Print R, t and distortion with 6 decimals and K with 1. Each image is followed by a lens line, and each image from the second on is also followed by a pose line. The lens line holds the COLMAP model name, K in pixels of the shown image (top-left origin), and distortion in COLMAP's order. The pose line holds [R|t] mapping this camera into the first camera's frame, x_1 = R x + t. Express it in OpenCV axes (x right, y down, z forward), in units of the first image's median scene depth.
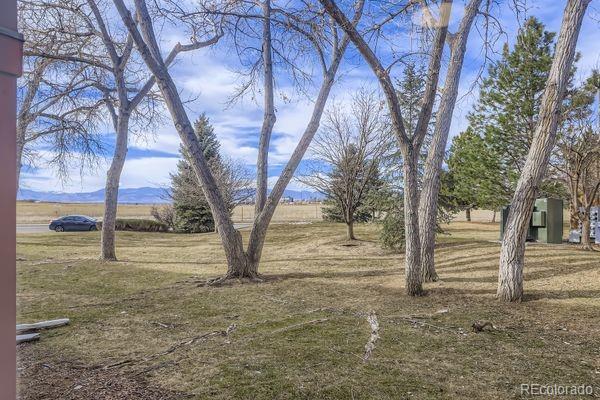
lens RADIAL K [[392.0, 0, 299.5], [0, 392.0, 202.1], [0, 0, 1]] dist [0.006980, -0.003660]
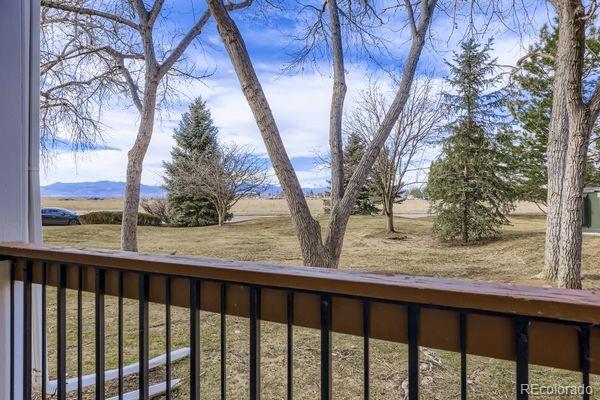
lens RADIAL K [[392.0, 0, 300.8], [0, 392.0, 201.4], [0, 0, 1]] dist [0.006980, -0.003660]
pose [[0.996061, 0.000181, 0.088674, -0.213201], [-0.001308, 0.999919, 0.012650, 0.017362], [-0.088665, -0.012716, 0.995980, 0.147566]]
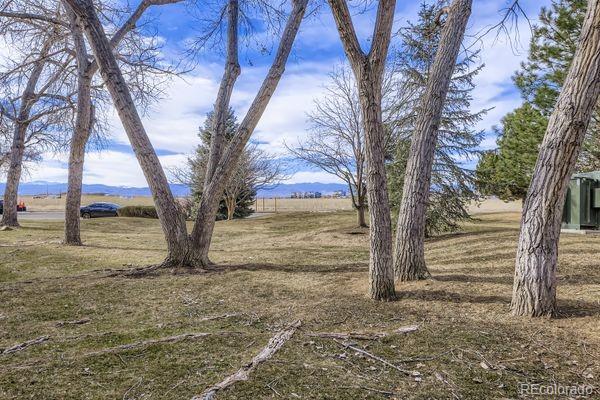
lens RADIAL K [[392.0, 0, 297.8], [0, 392.0, 198.8], [0, 0, 1]] dist [0.006980, -0.003660]
pose [[0.990281, 0.003353, -0.139039, 0.151837], [-0.002524, 0.999978, 0.006139, 0.040644], [0.139056, -0.005729, 0.990268, 0.206000]]
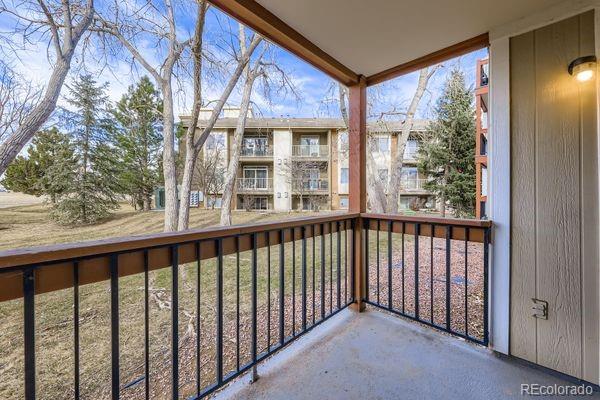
lens RADIAL K [[238.1, 0, 295.7], [0, 238.1, 194.8], [0, 0, 1]] dist [0.008801, -0.002788]
pose [[0.220181, -0.014473, 0.975352, -0.349093], [-0.006311, 0.999848, 0.016261, 0.015977], [-0.975439, -0.009735, 0.220056, 0.214505]]
